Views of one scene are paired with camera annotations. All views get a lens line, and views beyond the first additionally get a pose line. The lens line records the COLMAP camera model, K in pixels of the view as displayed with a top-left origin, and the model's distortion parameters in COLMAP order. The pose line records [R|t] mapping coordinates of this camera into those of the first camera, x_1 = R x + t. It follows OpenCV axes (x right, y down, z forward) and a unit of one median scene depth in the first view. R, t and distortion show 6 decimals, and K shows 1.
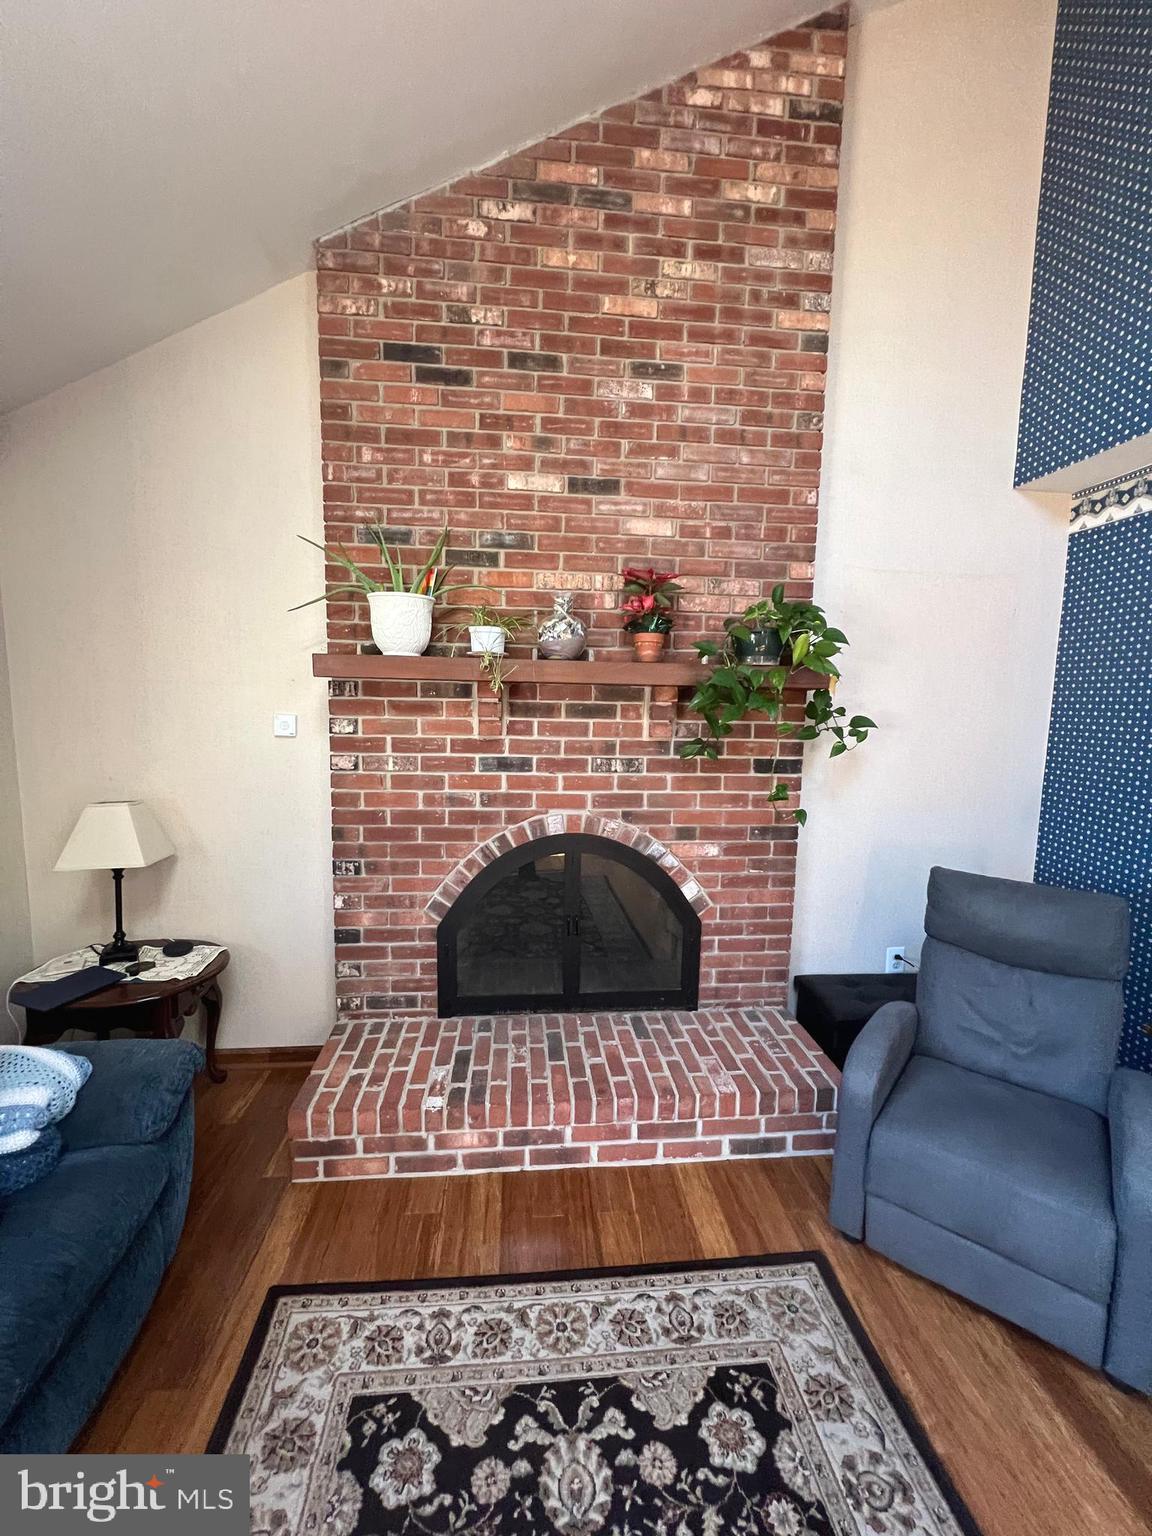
lens RADIAL K [[619.4, 0, 580.6], [0, 619.4, 779.4], [0, 0, 1]] dist [-0.003215, 0.001348]
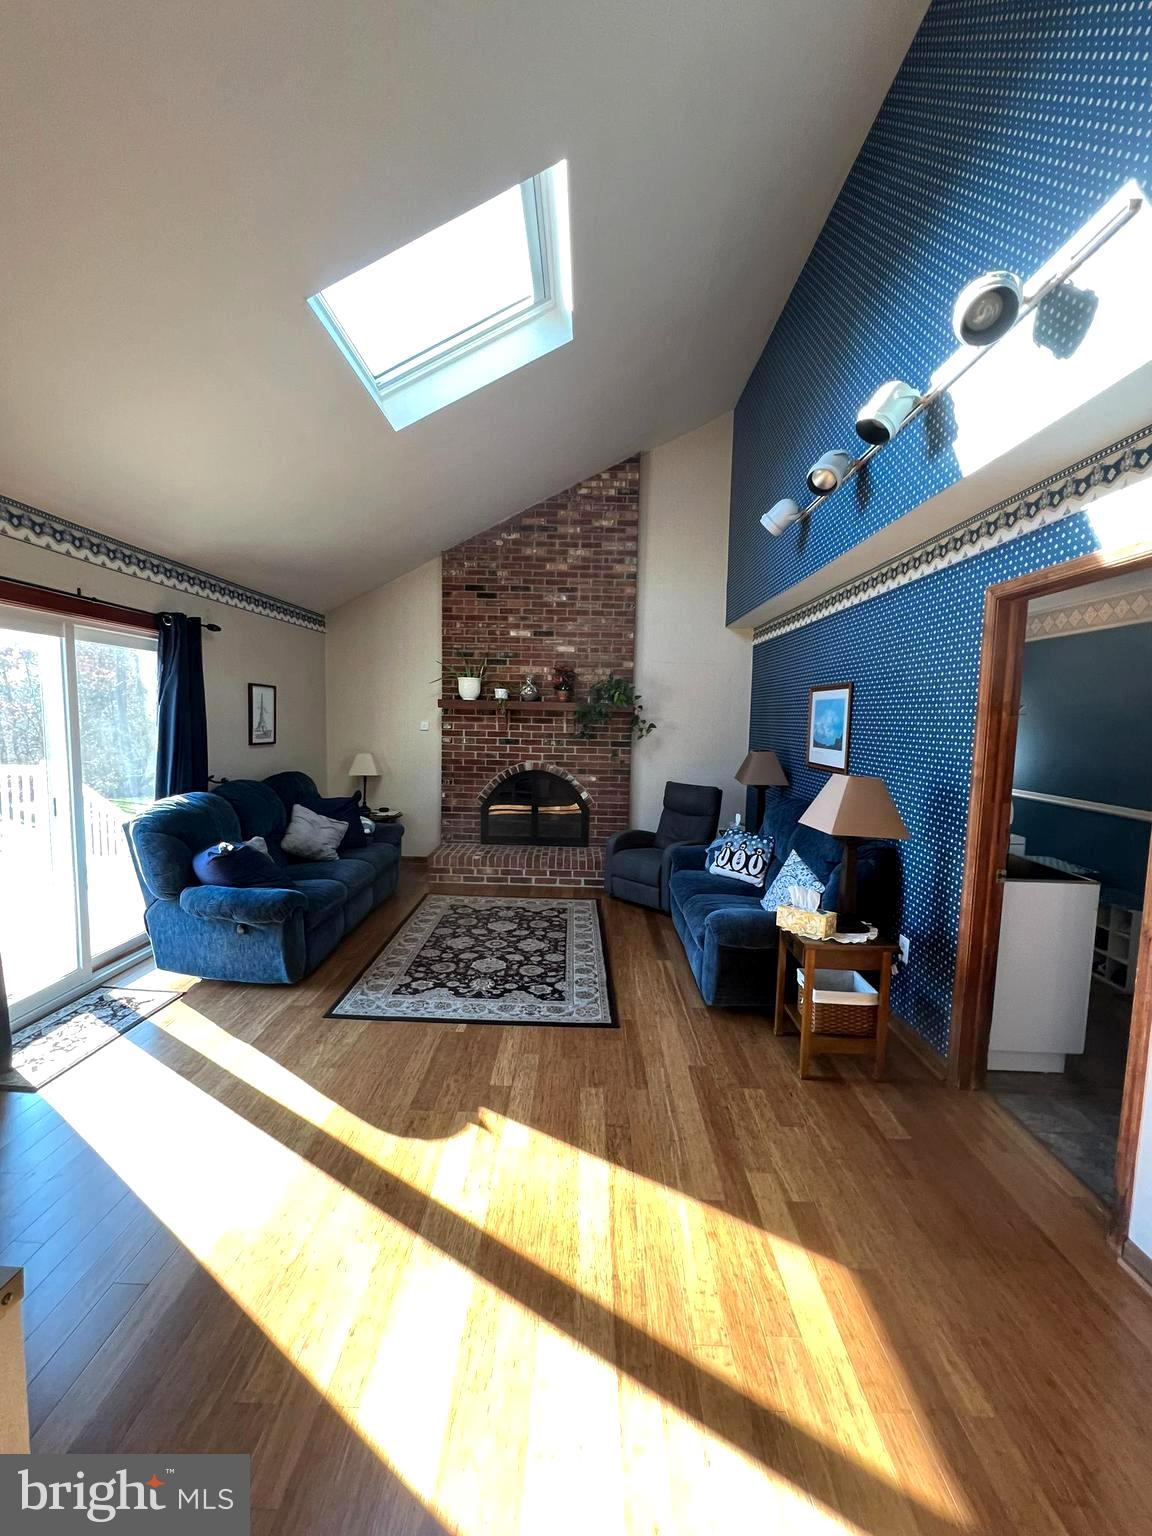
lens RADIAL K [[619.4, 0, 575.9], [0, 619.4, 767.7], [0, 0, 1]] dist [-0.003215, 0.001348]
pose [[0.993917, 0.013761, -0.109272, 0.452278], [-0.016472, 0.999578, -0.023938, 0.145322], [0.108896, 0.025593, 0.993724, -1.556393]]
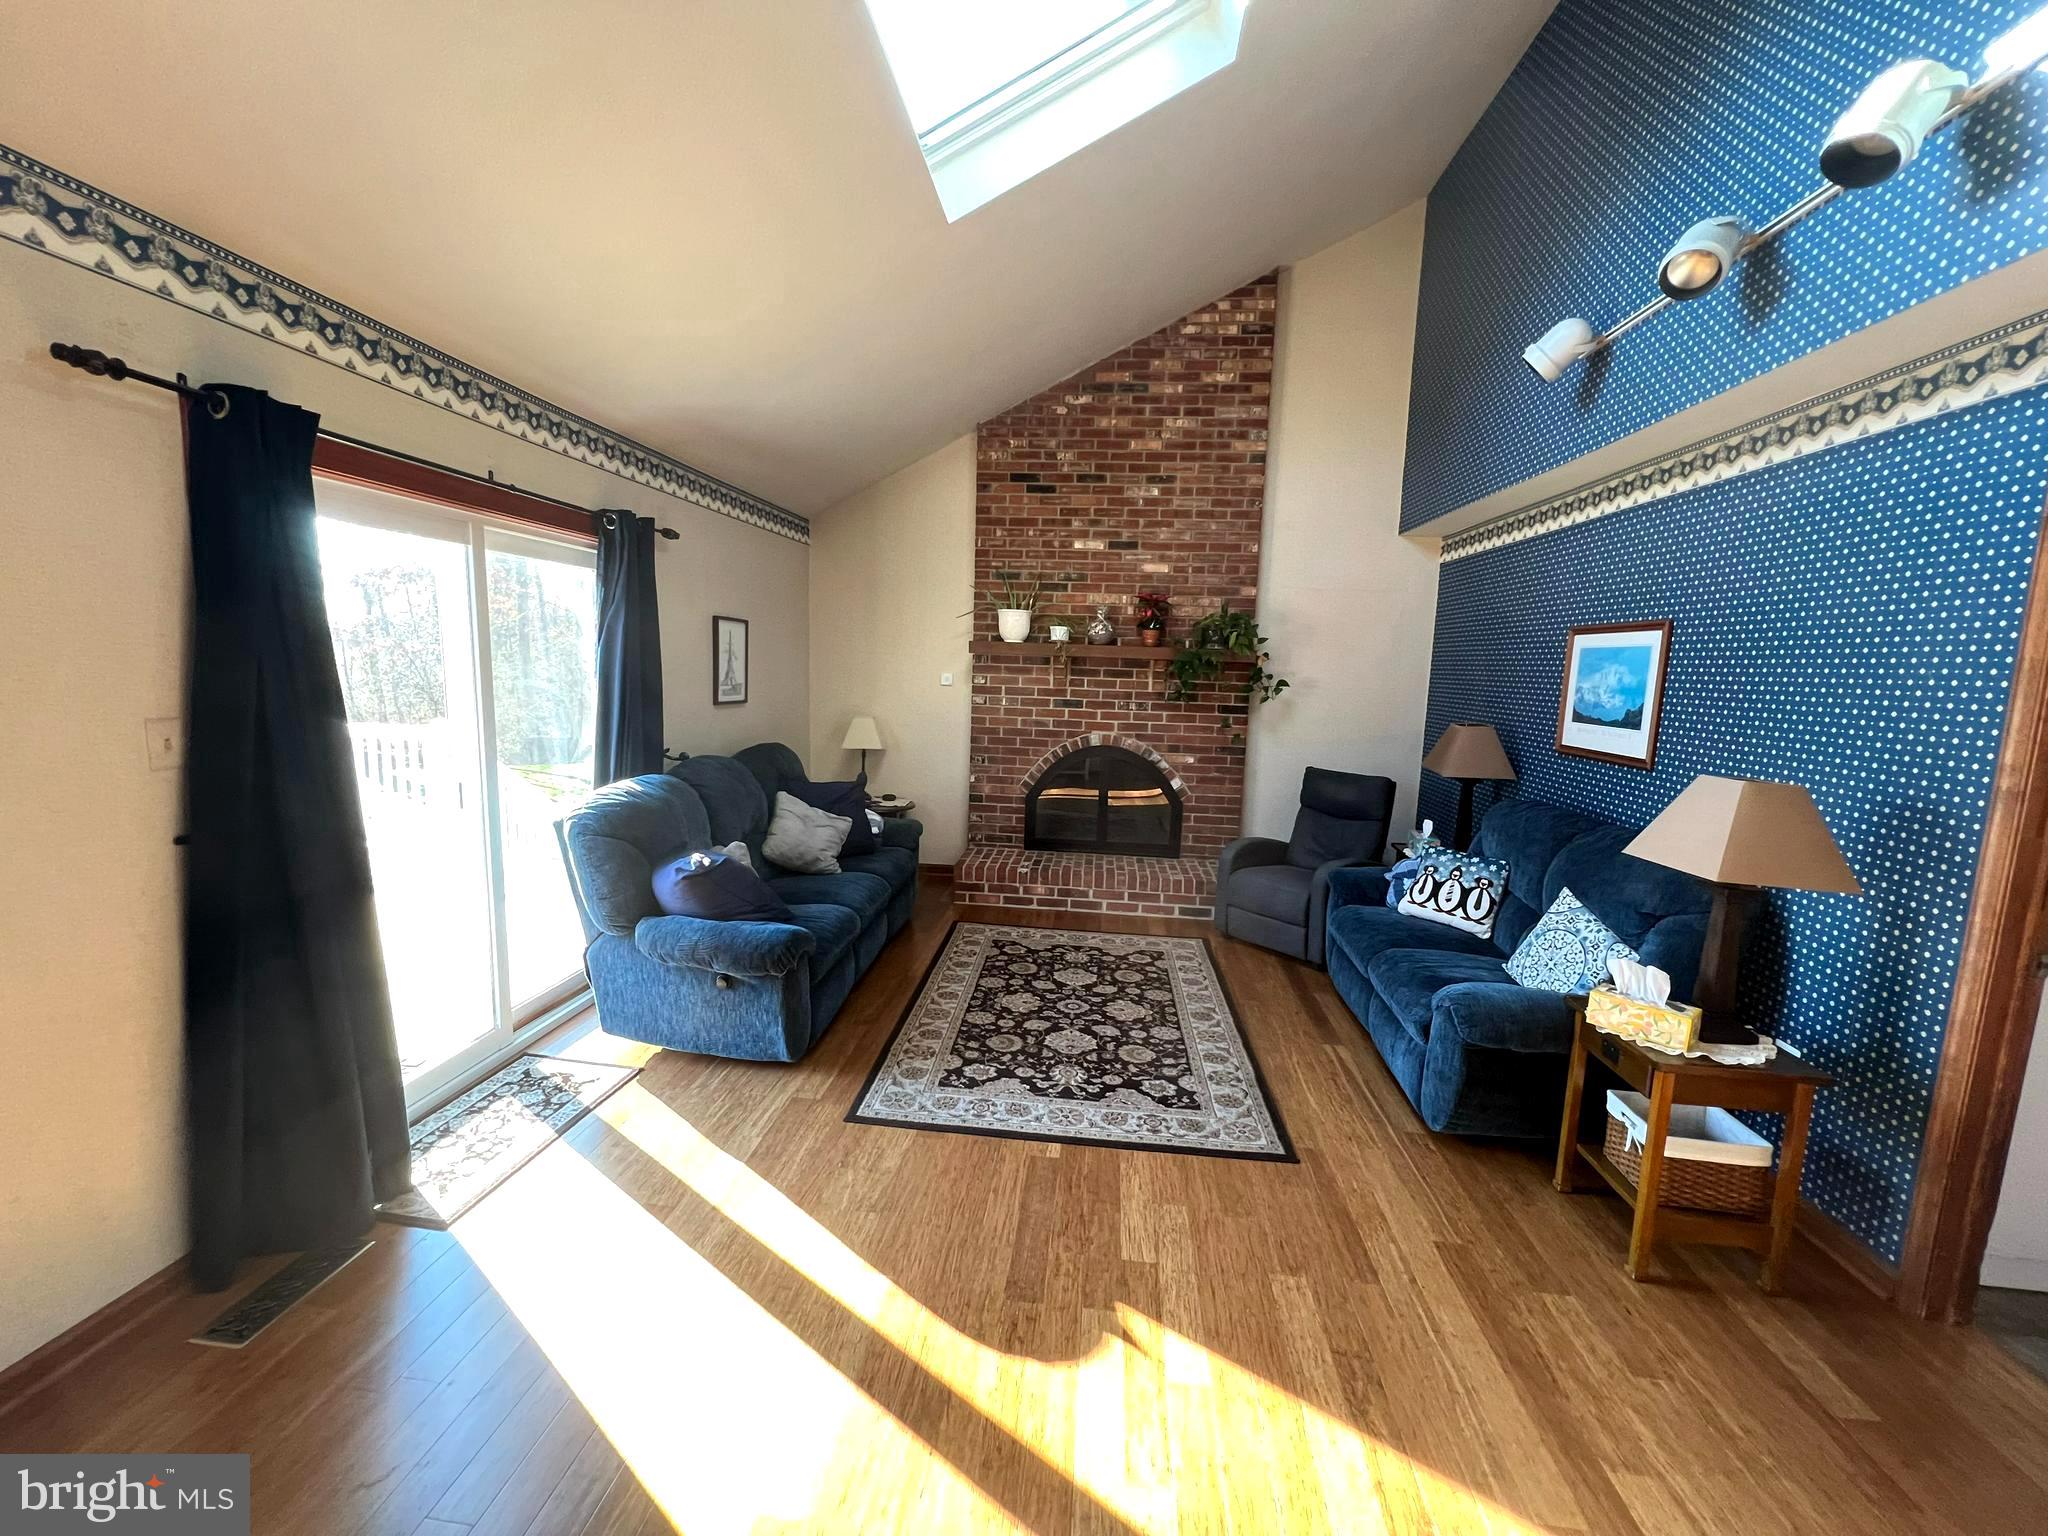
lens RADIAL K [[825.8, 0, 1028.9], [0, 825.8, 768.9], [0, 0, 1]] dist [-0.003215, 0.001348]
pose [[0.981112, 0.039525, -0.189357, 0.231222], [-0.036026, 0.999111, 0.021884, 0.119057], [0.190054, -0.014649, 0.981664, -1.377595]]
